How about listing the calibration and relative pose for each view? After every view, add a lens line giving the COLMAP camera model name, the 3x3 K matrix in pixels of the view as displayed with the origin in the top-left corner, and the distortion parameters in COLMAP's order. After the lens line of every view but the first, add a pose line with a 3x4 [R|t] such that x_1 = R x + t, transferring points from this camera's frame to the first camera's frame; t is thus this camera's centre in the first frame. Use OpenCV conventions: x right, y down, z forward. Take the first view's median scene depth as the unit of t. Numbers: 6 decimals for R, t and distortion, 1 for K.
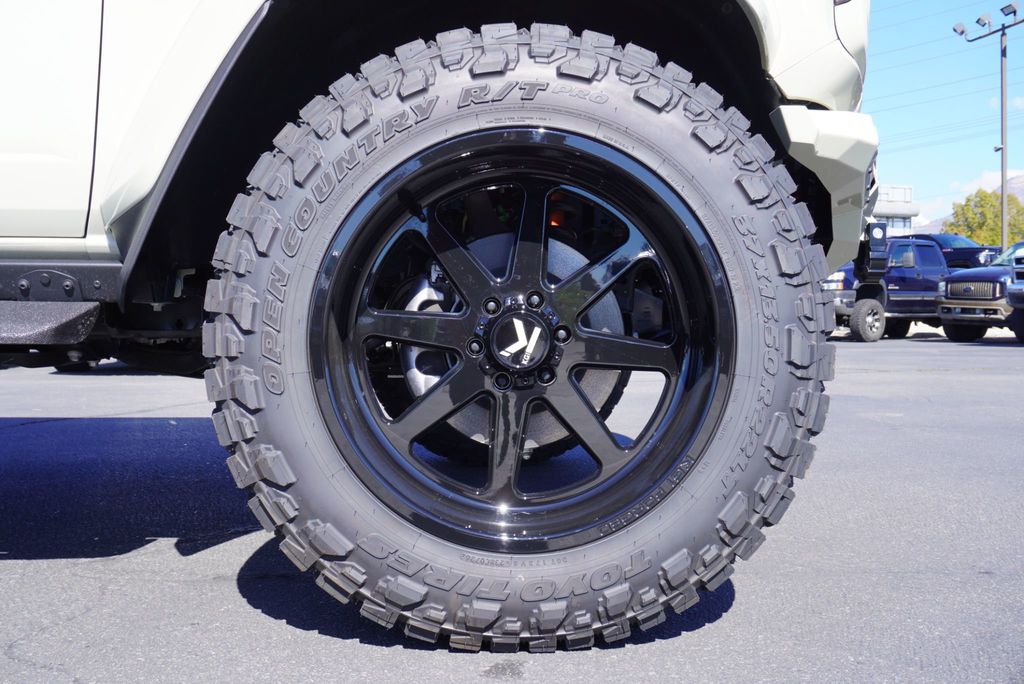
lens RADIAL K [[1082.1, 0, 512.0], [0, 1082.1, 342.0], [0, 0, 1]] dist [-0.000667, -0.013209]
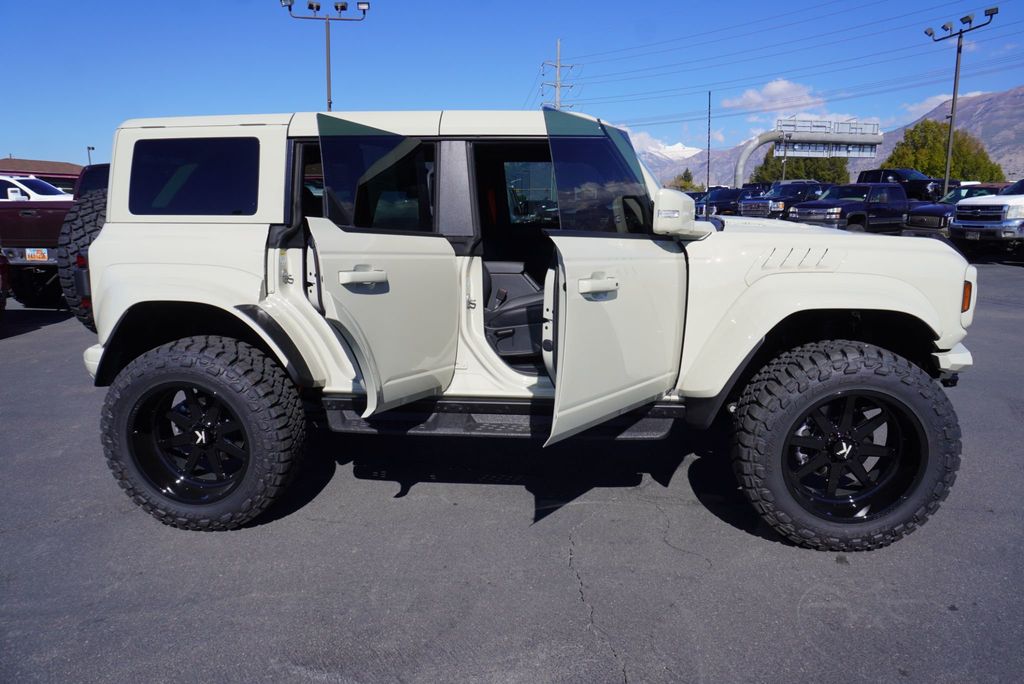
lens RADIAL K [[698.0, 0, 512.0], [0, 698.0, 342.0], [0, 0, 1]] dist [-0.006127, -0.000351]
pose [[0.995128, 0.009739, -0.098111, -0.079987], [0.009057, 0.981871, 0.189333, -0.074074], [0.098177, -0.189299, 0.976999, -0.099062]]
